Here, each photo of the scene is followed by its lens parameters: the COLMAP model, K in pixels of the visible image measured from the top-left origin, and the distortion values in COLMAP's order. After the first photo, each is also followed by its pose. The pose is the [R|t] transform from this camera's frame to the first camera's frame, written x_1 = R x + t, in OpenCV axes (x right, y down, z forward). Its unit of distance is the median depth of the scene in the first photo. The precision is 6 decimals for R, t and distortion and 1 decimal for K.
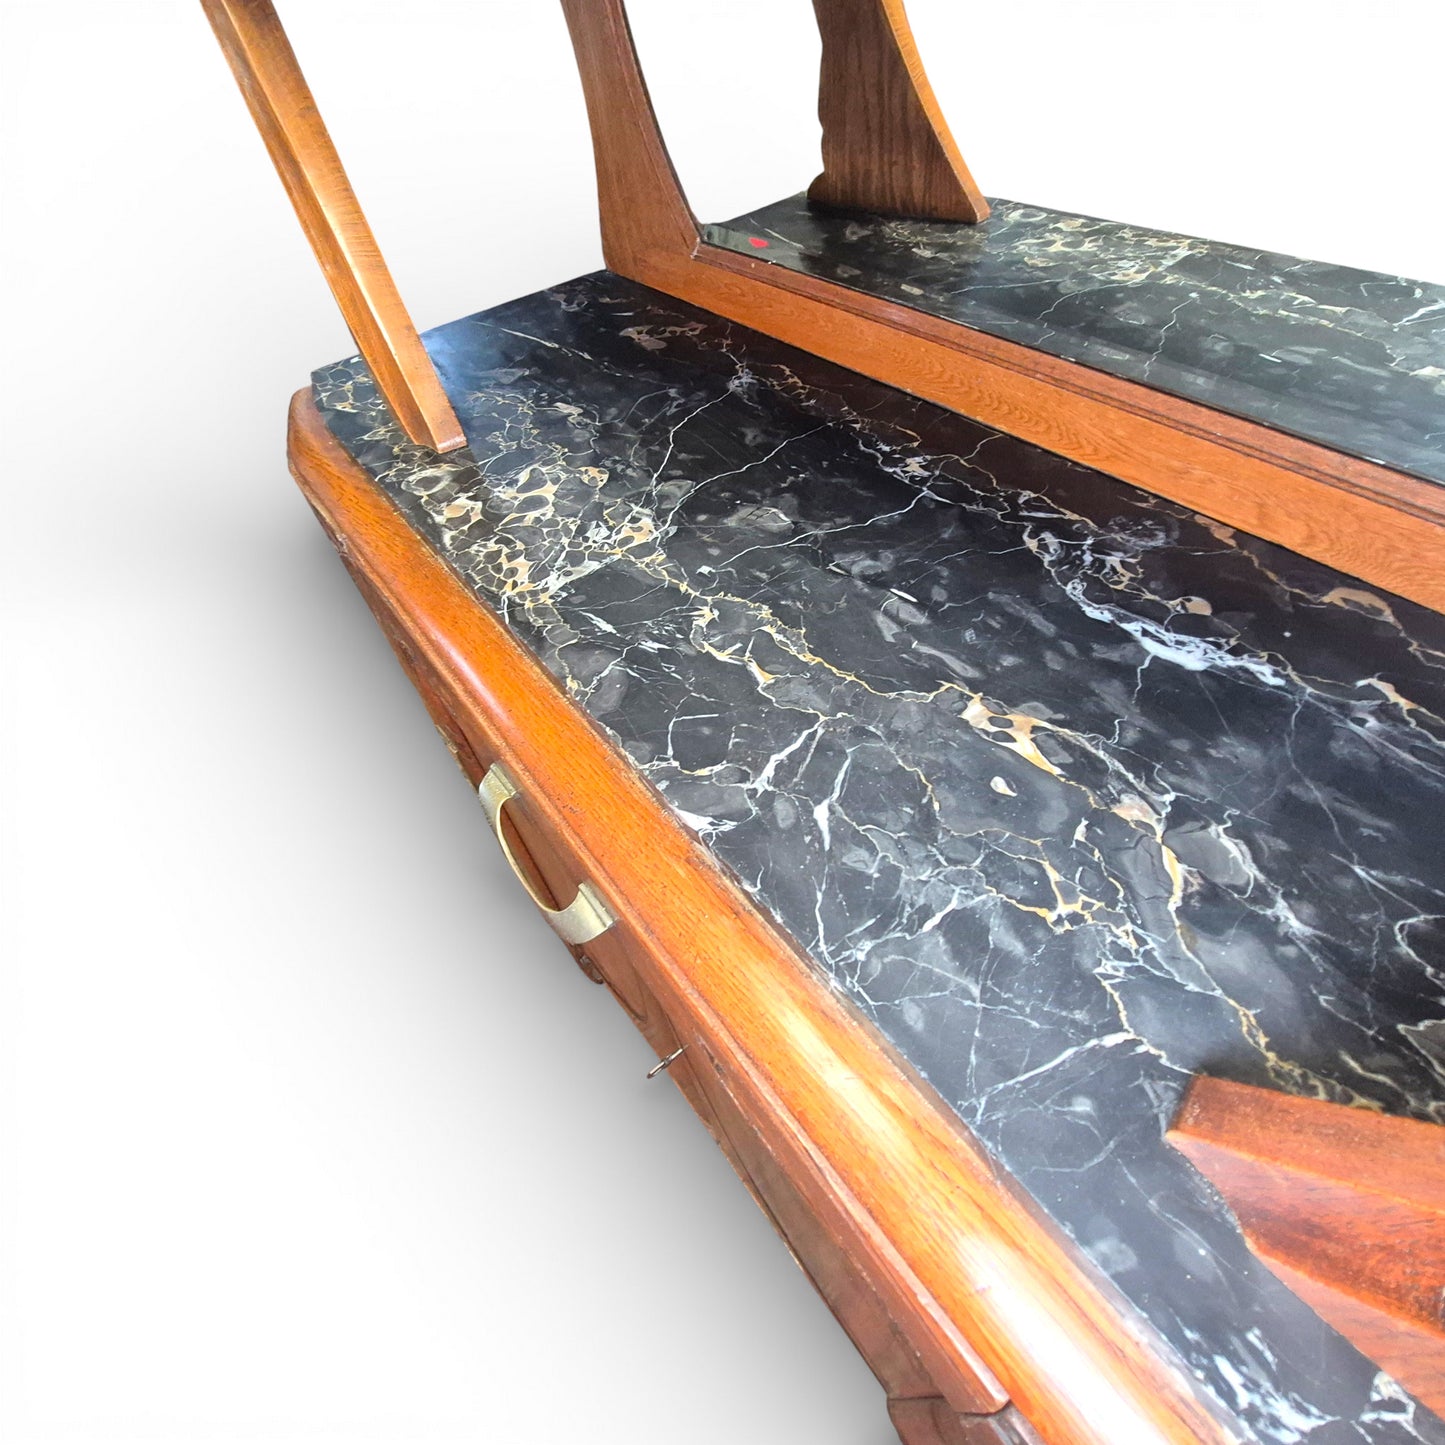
lens RADIAL K [[761.9, 0, 731.9], [0, 761.9, 720.2], [0, 0, 1]] dist [0.008300, -0.003230]
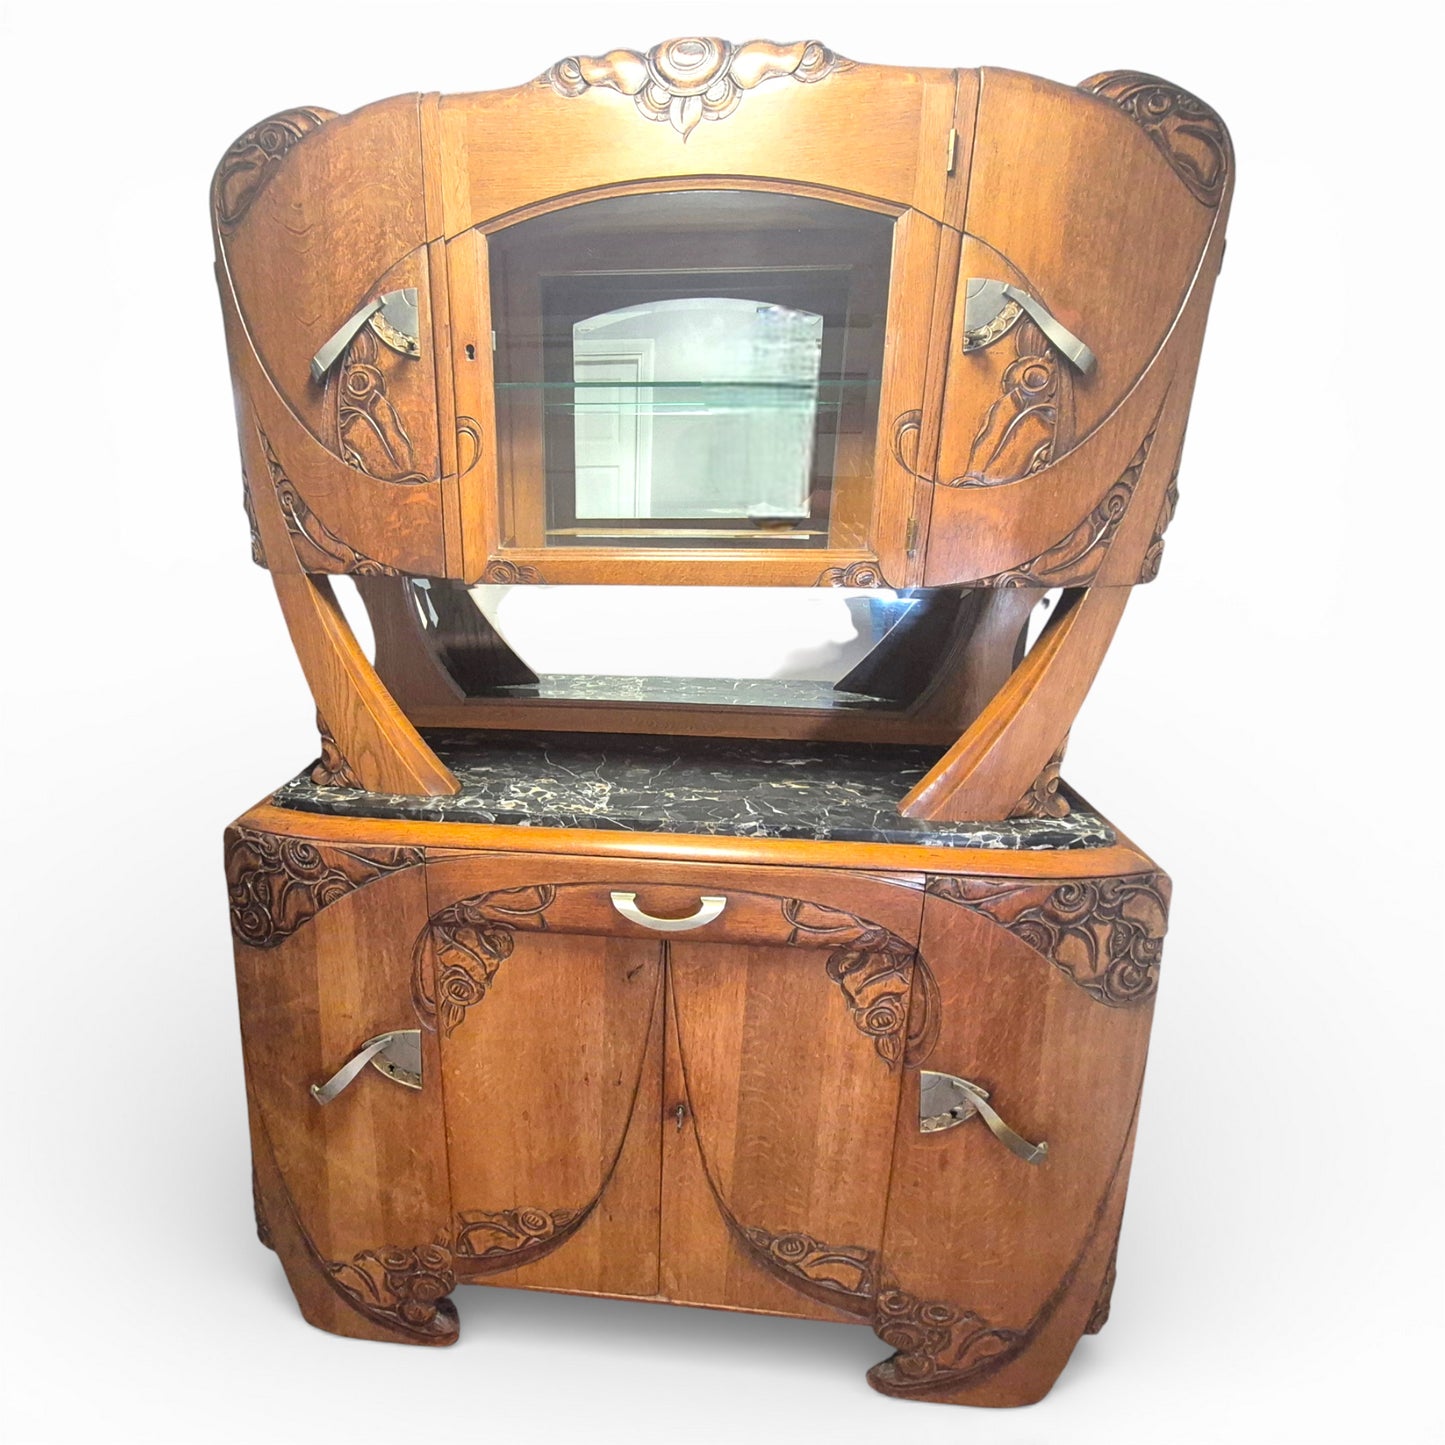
lens RADIAL K [[848.0, 0, 615.3], [0, 848.0, 725.9], [0, 0, 1]] dist [0.014754, -0.010065]
pose [[0.685453, -0.120608, 0.718058, -1.910088], [0.492343, 0.803327, -0.335057, 0.470543], [-0.536425, 0.583197, 0.610024, -0.646284]]
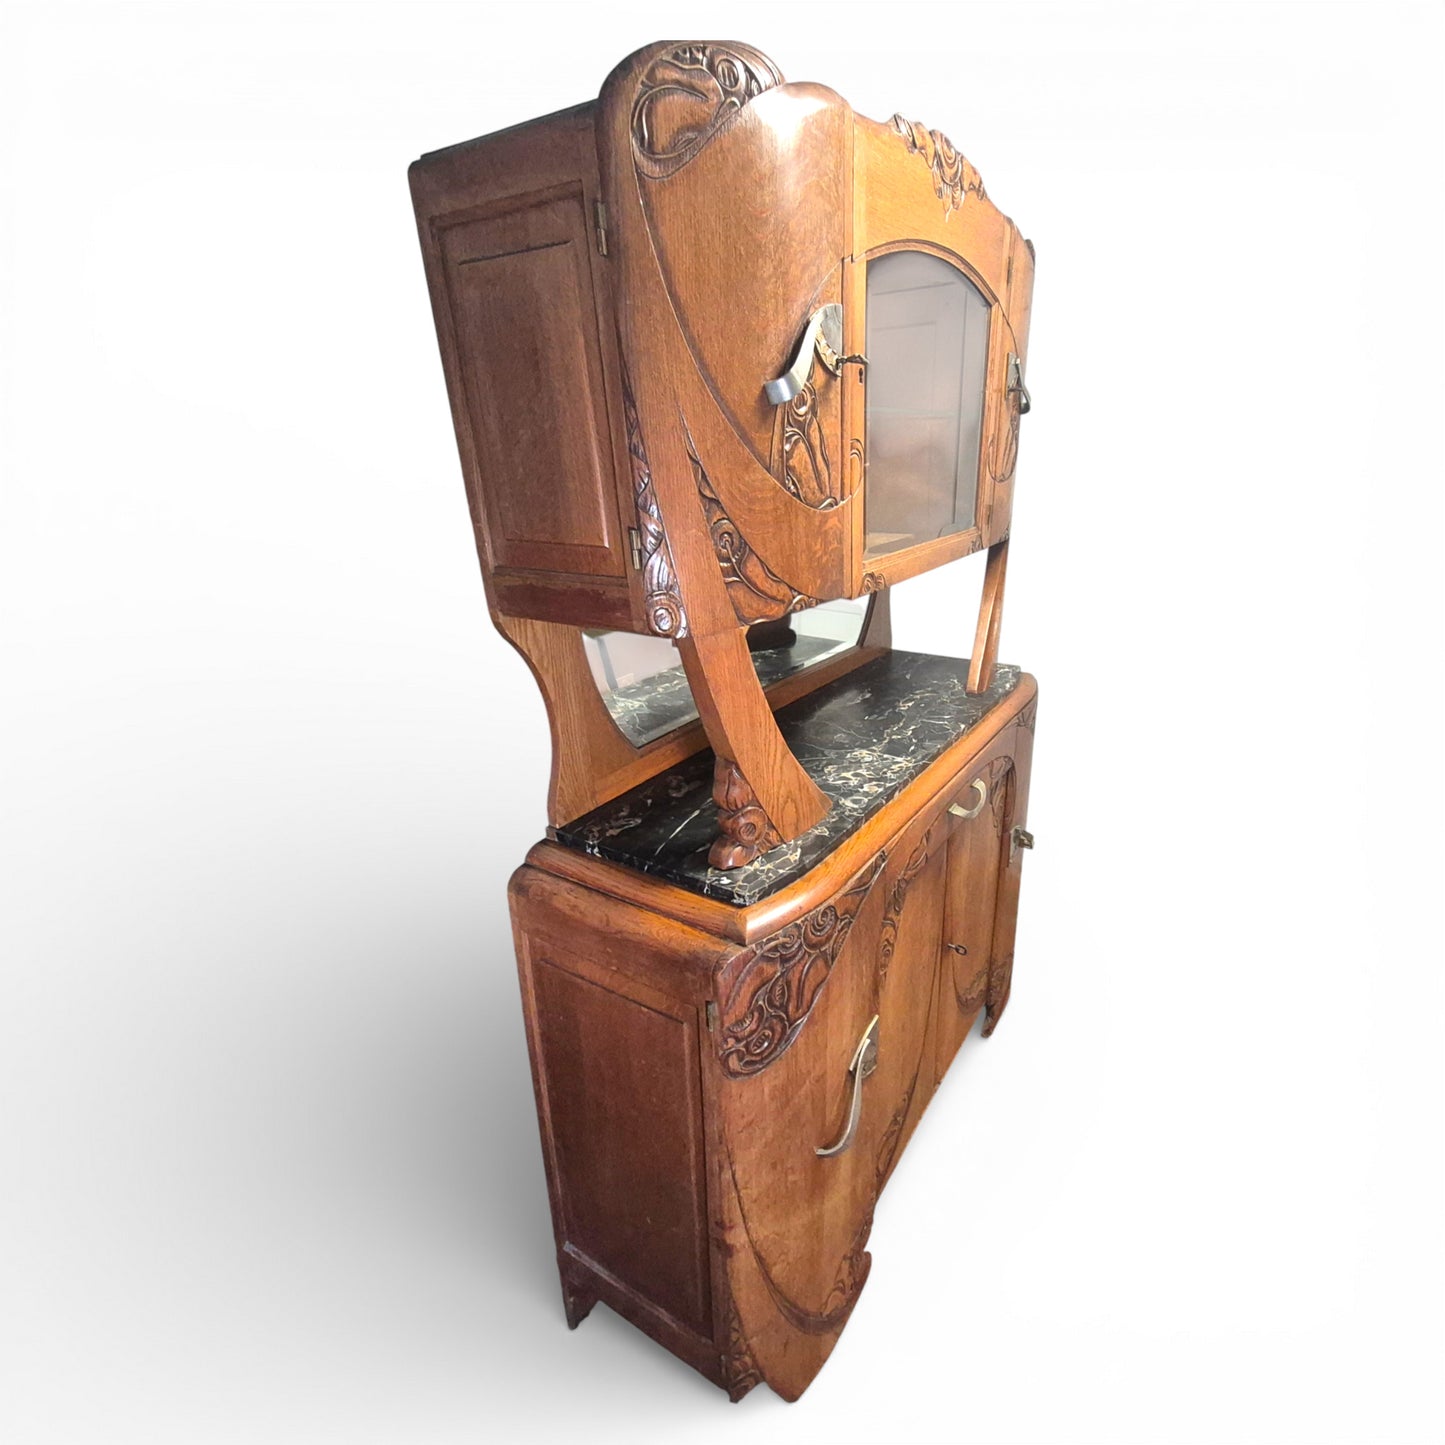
lens RADIAL K [[743.7, 0, 809.2], [0, 743.7, 753.7], [0, 0, 1]] dist [0.006441, -0.000181]
pose [[-0.361961, -0.259466, 0.895356, -2.458460], [0.728212, 0.520930, 0.445352, -1.588161], [-0.581972, 0.813209, 0.000390, 1.150718]]
